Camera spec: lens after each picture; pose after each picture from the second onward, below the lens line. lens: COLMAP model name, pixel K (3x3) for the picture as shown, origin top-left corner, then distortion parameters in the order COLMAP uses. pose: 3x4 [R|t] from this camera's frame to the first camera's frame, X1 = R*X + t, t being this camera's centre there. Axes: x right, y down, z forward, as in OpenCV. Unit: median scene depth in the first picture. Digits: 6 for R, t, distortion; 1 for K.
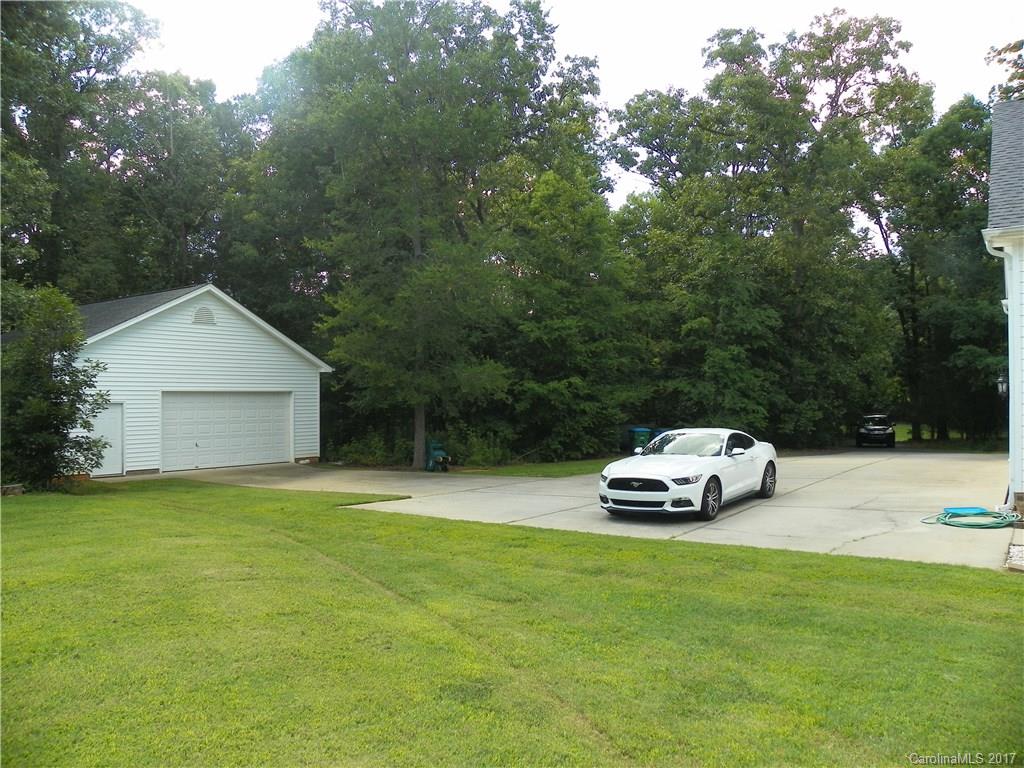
lens RADIAL K [[770.4, 0, 509.1], [0, 770.4, 394.8], [0, 0, 1]] dist [-0.138575, 0.076192]
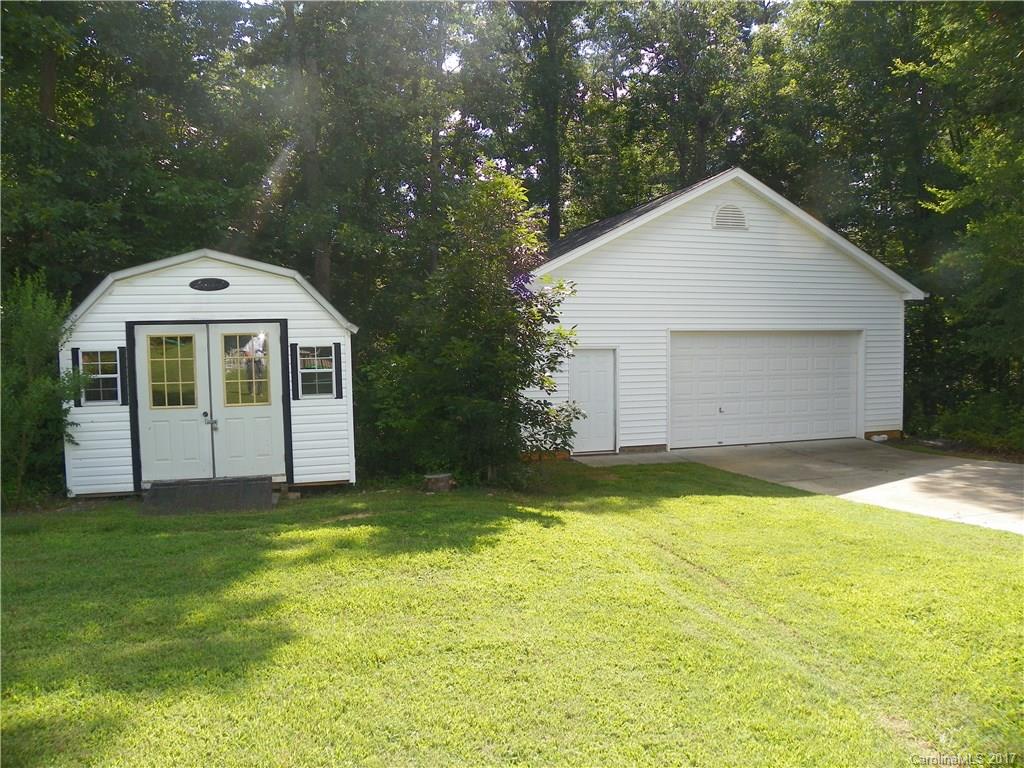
lens RADIAL K [[770.4, 0, 515.9], [0, 770.4, 387.2], [0, 0, 1]] dist [-0.138575, 0.076192]
pose [[0.792651, 0.023188, -0.609234, -0.127280], [0.012477, 0.998450, 0.054235, 0.005833], [0.609548, -0.050590, 0.791134, 0.307562]]
